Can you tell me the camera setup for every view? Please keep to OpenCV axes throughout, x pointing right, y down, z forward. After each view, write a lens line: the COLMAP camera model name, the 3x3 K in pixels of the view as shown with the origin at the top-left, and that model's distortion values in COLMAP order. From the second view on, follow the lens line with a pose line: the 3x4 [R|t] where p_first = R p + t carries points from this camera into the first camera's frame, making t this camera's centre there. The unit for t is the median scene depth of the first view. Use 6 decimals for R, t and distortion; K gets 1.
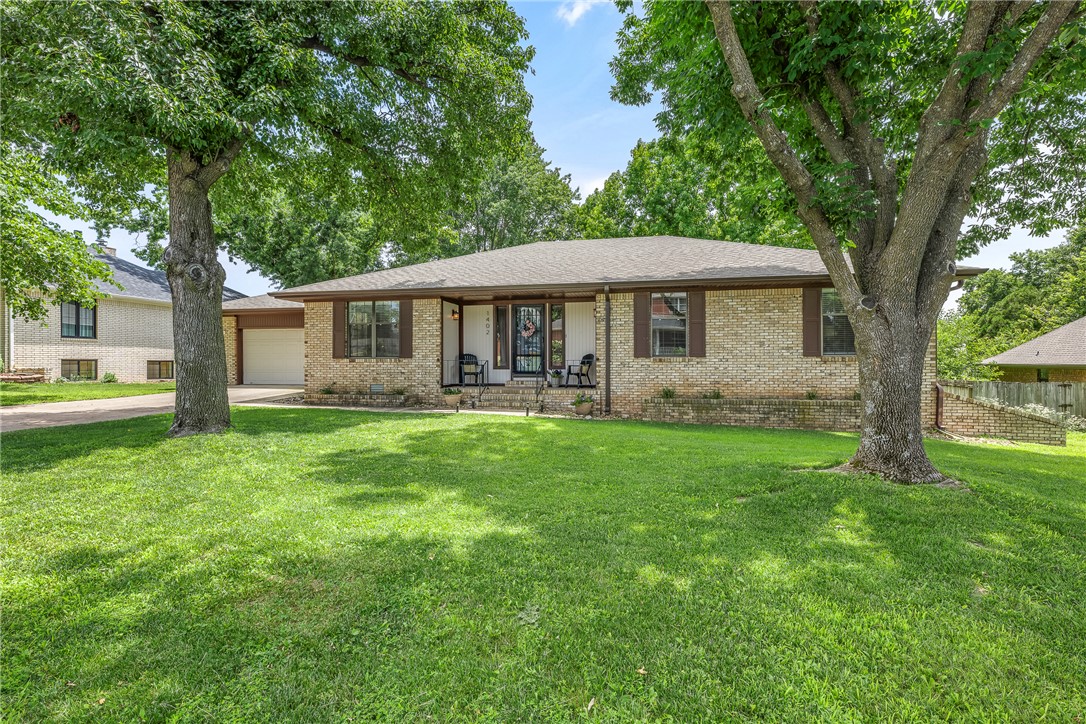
lens RADIAL K [[439.8, 0, 541.6], [0, 439.8, 359.9], [0, 0, 1]] dist [0.000044, 0.000007]
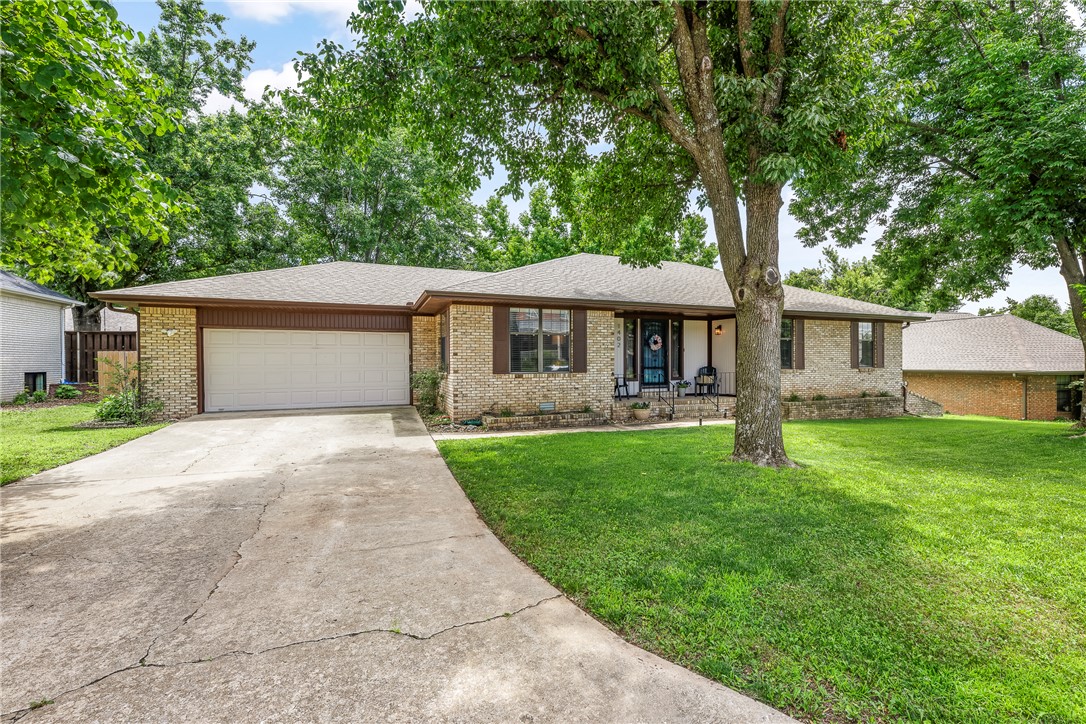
lens RADIAL K [[439.8, 0, 541.9], [0, 439.8, 362.7], [0, 0, 1]] dist [0.000044, 0.000007]
pose [[0.850631, -0.003302, 0.525753, -0.857289], [0.003994, 0.999992, -0.000181, -0.024774], [-0.525748, 0.002254, 0.850638, 0.242913]]
